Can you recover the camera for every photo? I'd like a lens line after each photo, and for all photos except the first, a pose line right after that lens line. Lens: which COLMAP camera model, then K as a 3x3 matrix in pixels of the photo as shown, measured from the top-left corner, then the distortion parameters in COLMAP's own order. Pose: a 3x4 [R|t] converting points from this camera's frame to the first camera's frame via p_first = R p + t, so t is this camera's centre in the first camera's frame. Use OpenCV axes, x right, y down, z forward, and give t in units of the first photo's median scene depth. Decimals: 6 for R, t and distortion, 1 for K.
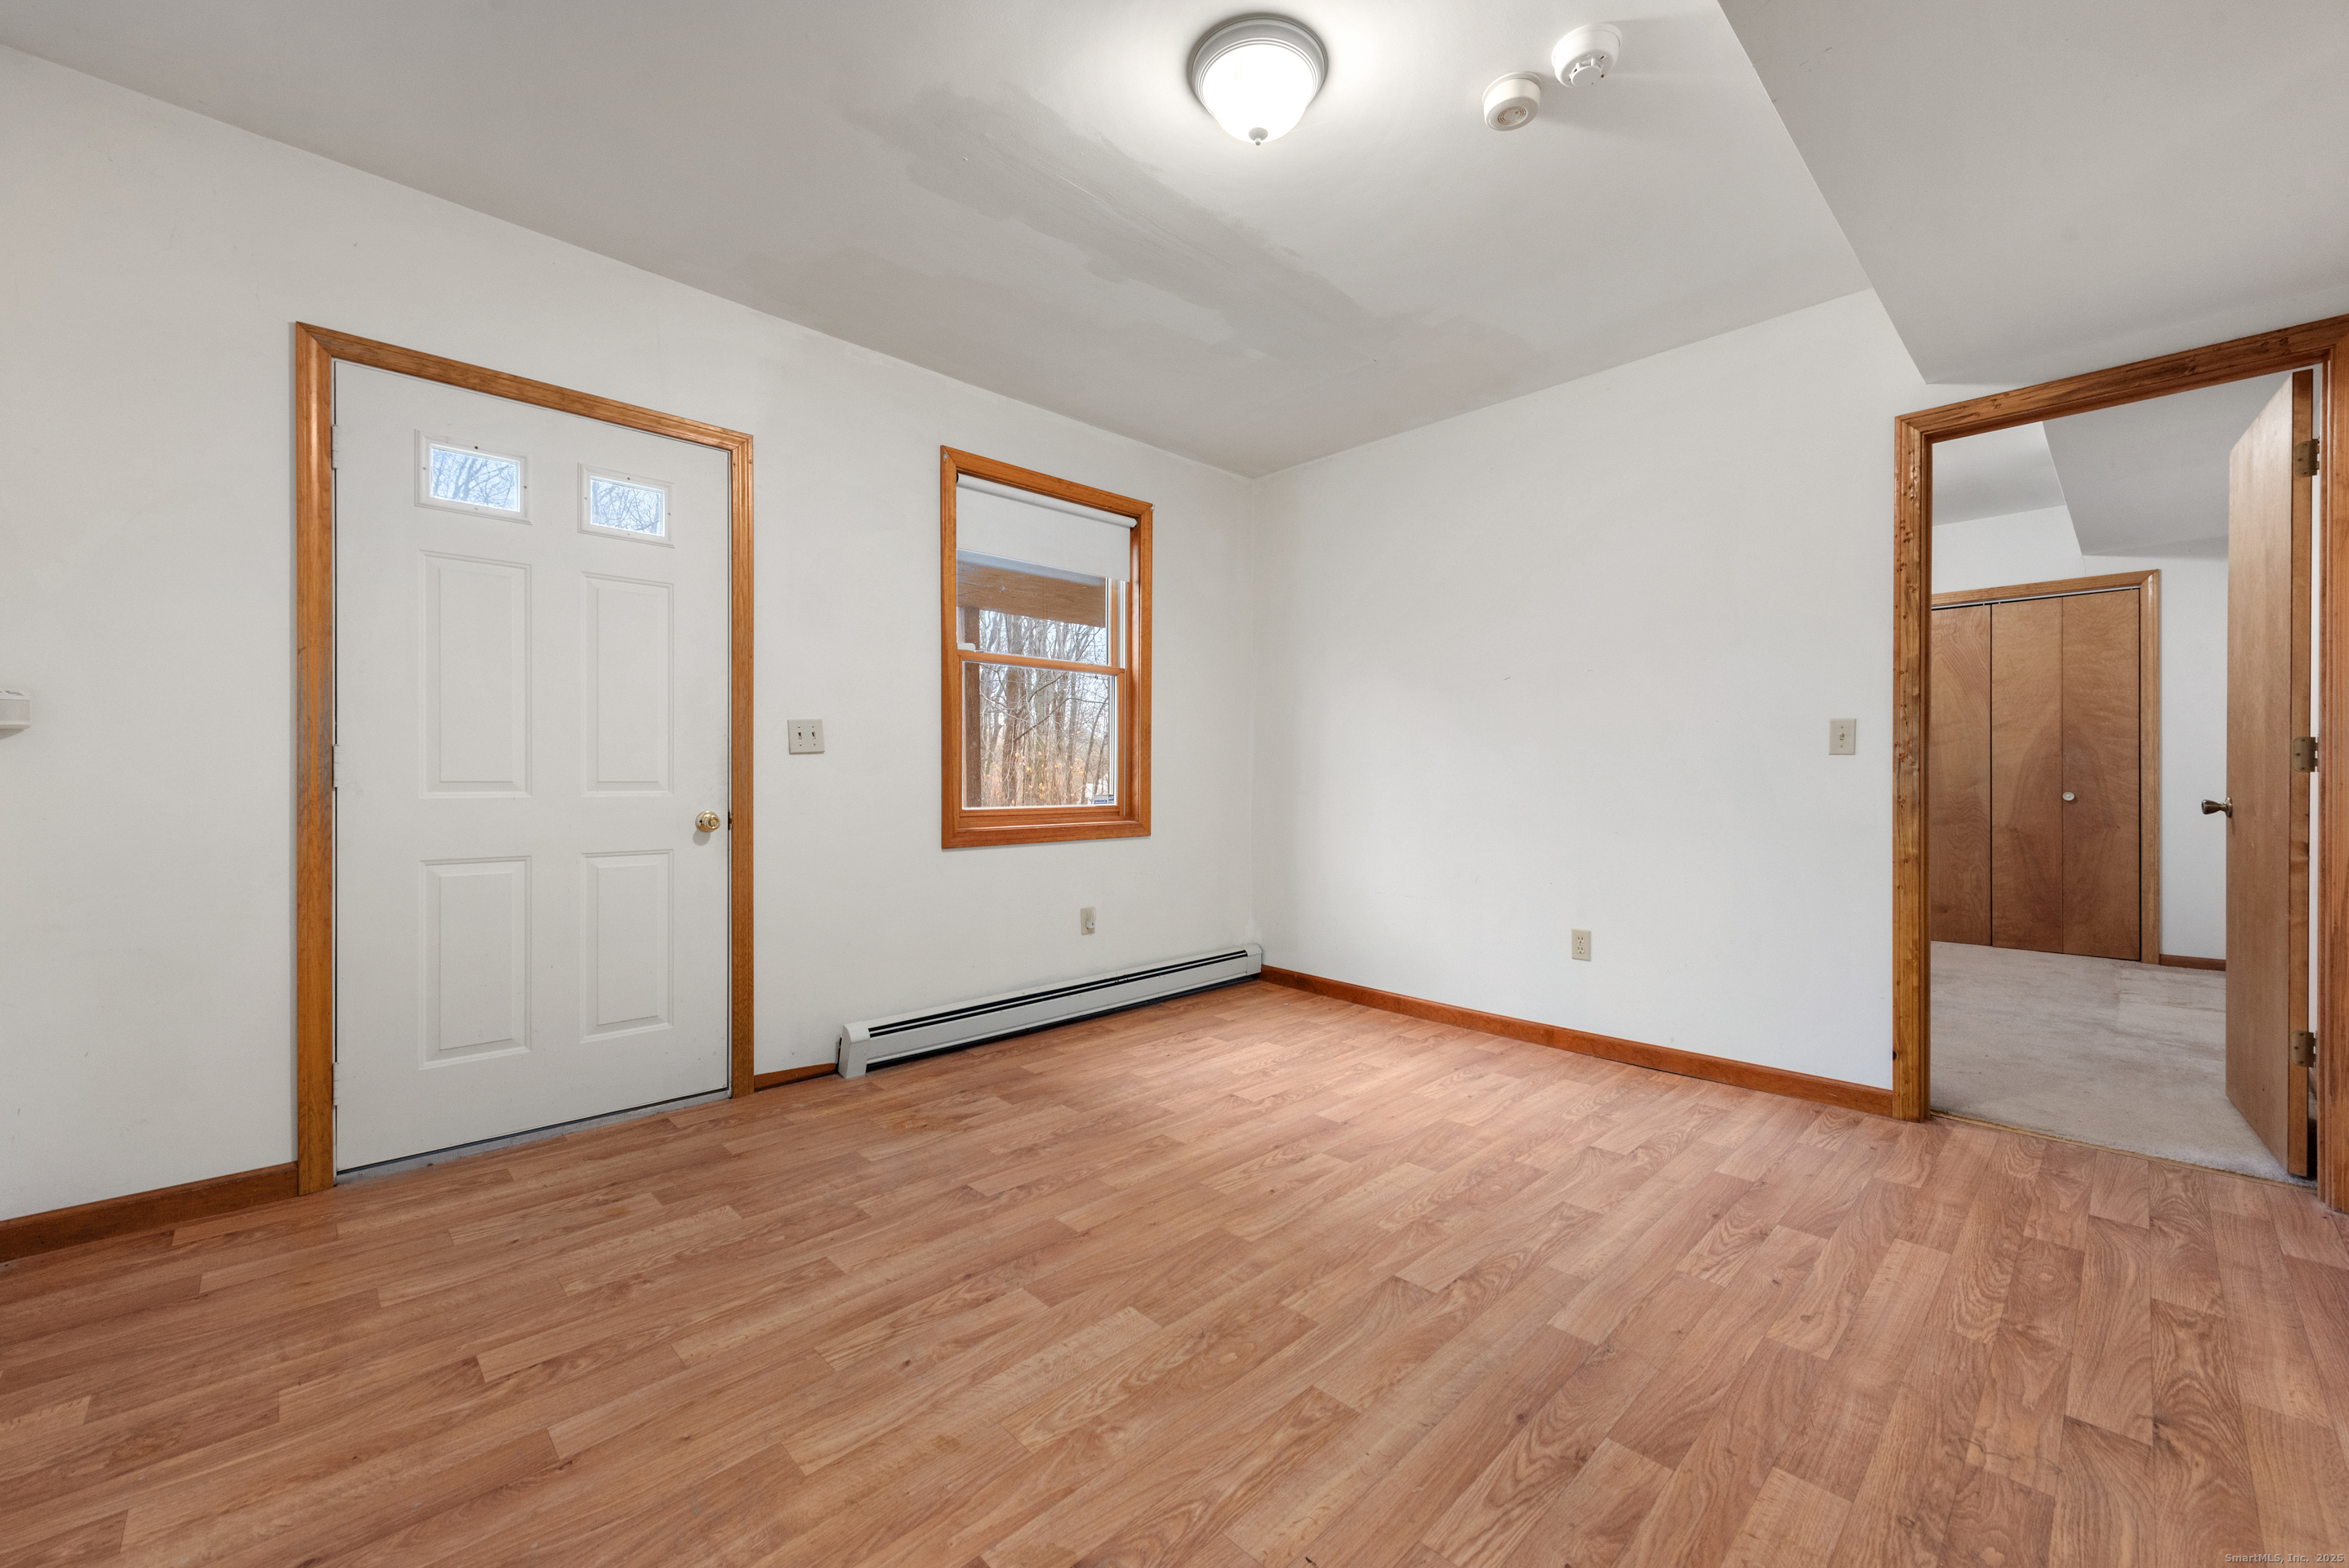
lens RADIAL K [[921.8, 0, 1202.8], [0, 921.8, 780.2], [0, 0, 1]] dist [0.002480, -0.000319]
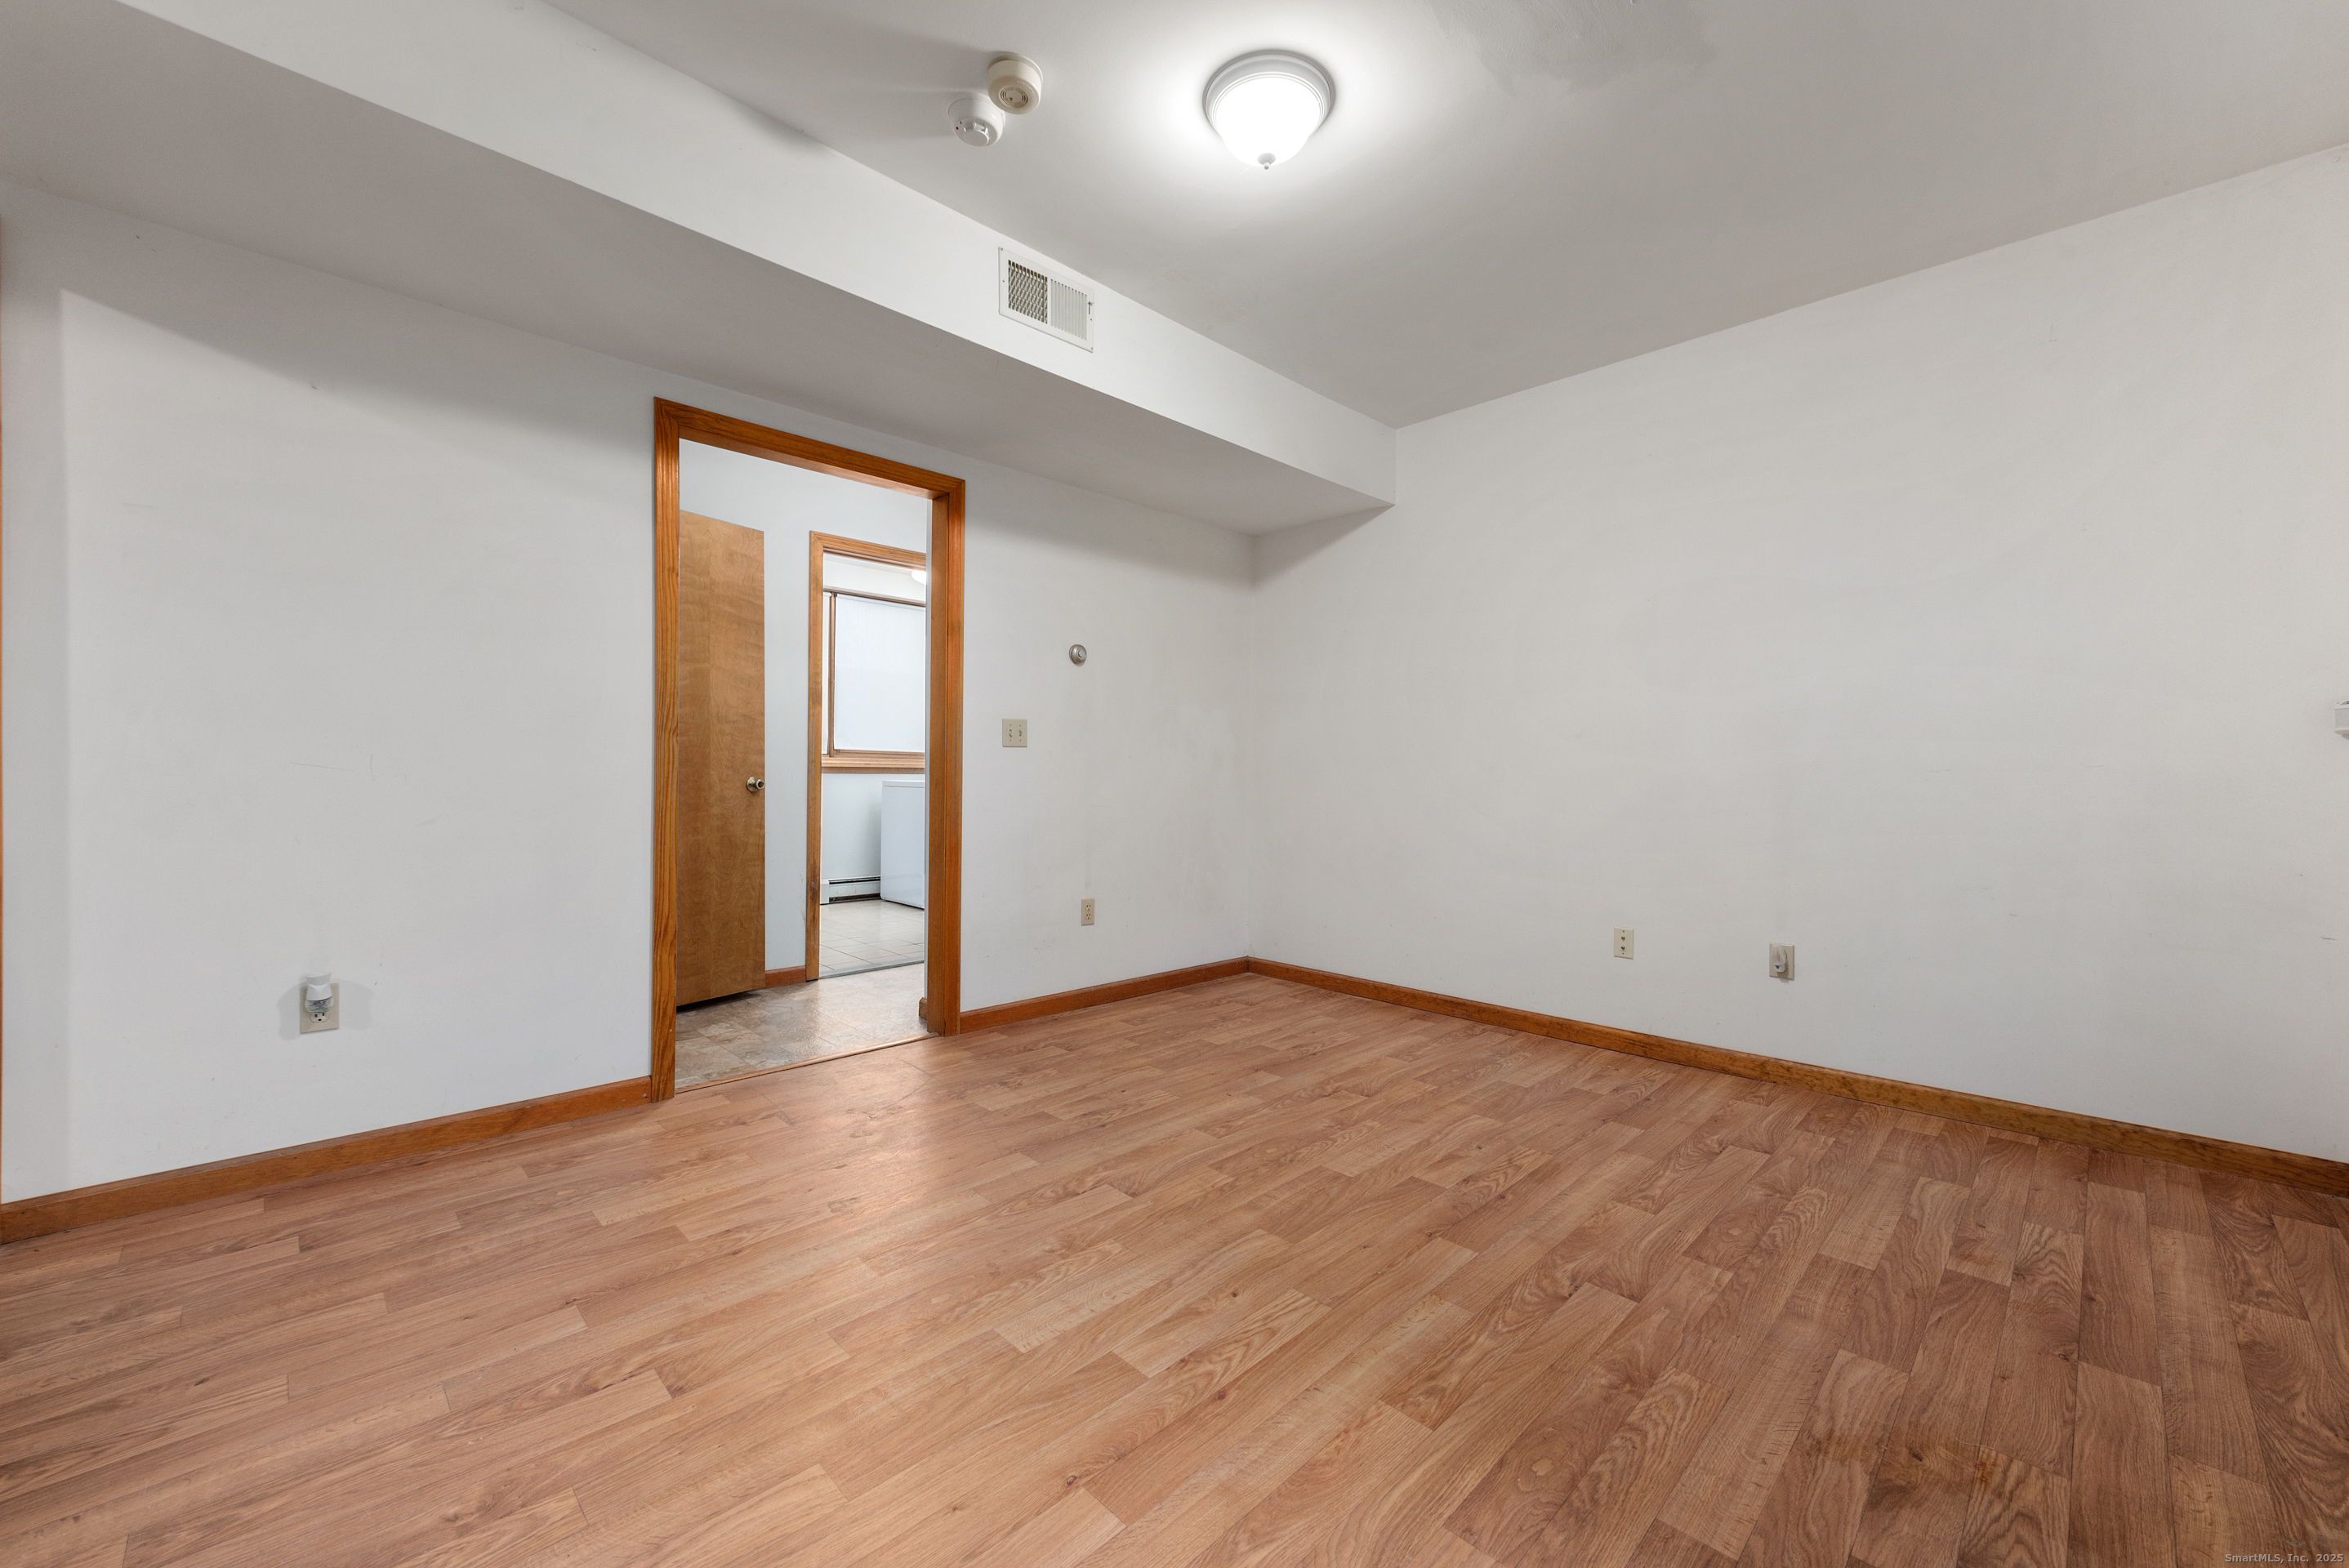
lens RADIAL K [[921.8, 0, 1202.8], [0, 921.8, 780.2], [0, 0, 1]] dist [0.002480, -0.000319]
pose [[-0.999888, -0.010881, -0.010324, 0.158325], [-0.010959, 0.999911, 0.007609, 0.010712], [0.010240, 0.007721, -0.999918, 2.444669]]
